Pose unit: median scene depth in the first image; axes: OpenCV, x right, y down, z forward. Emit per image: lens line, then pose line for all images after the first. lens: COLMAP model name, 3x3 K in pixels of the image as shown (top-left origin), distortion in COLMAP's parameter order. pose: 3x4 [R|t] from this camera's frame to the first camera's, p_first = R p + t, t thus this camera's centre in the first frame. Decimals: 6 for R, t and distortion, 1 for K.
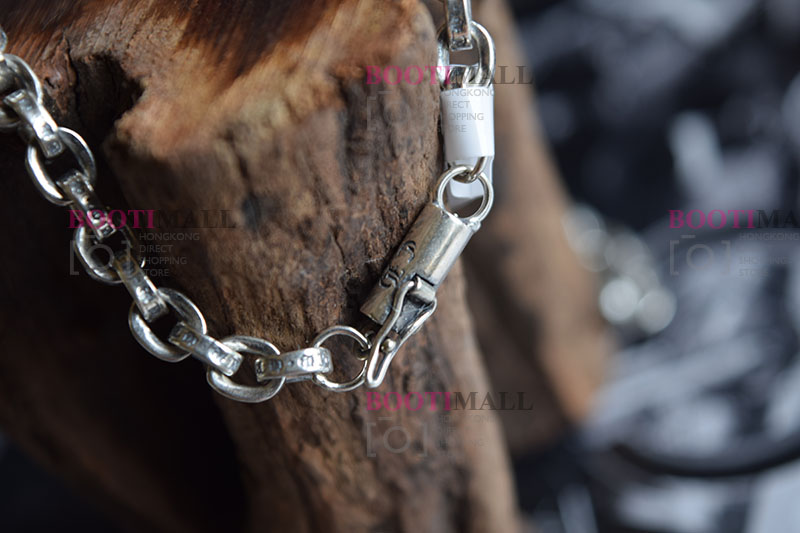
lens RADIAL K [[1741.1, 0, 399.8], [0, 1741.1, 265.2], [0, 0, 1]] dist [0.078081, 0.000000]
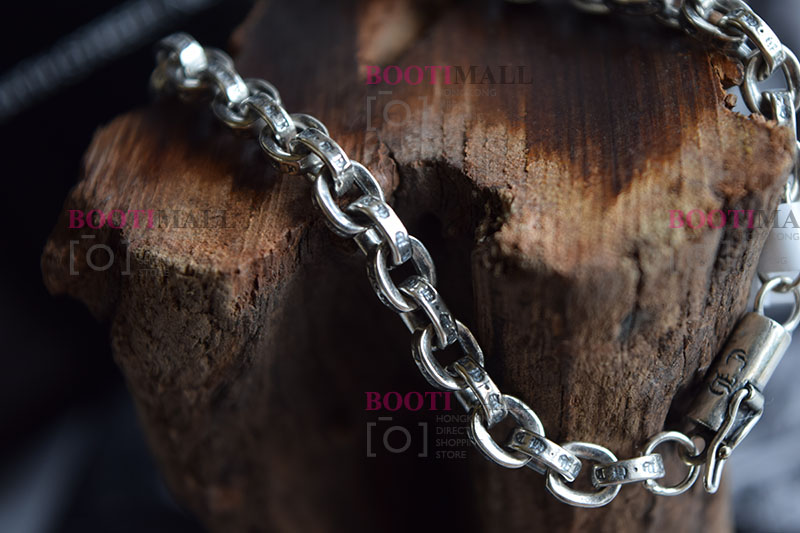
lens RADIAL K [[1741.1, 0, 401.5], [0, 1741.1, 268.0], [0, 0, 1]] dist [0.078081, 0.000000]
pose [[0.981467, 0.014047, 0.191116, -0.391914], [-0.010847, 0.999783, -0.017779, -0.042145], [-0.191324, 0.015377, 0.981406, 0.019704]]
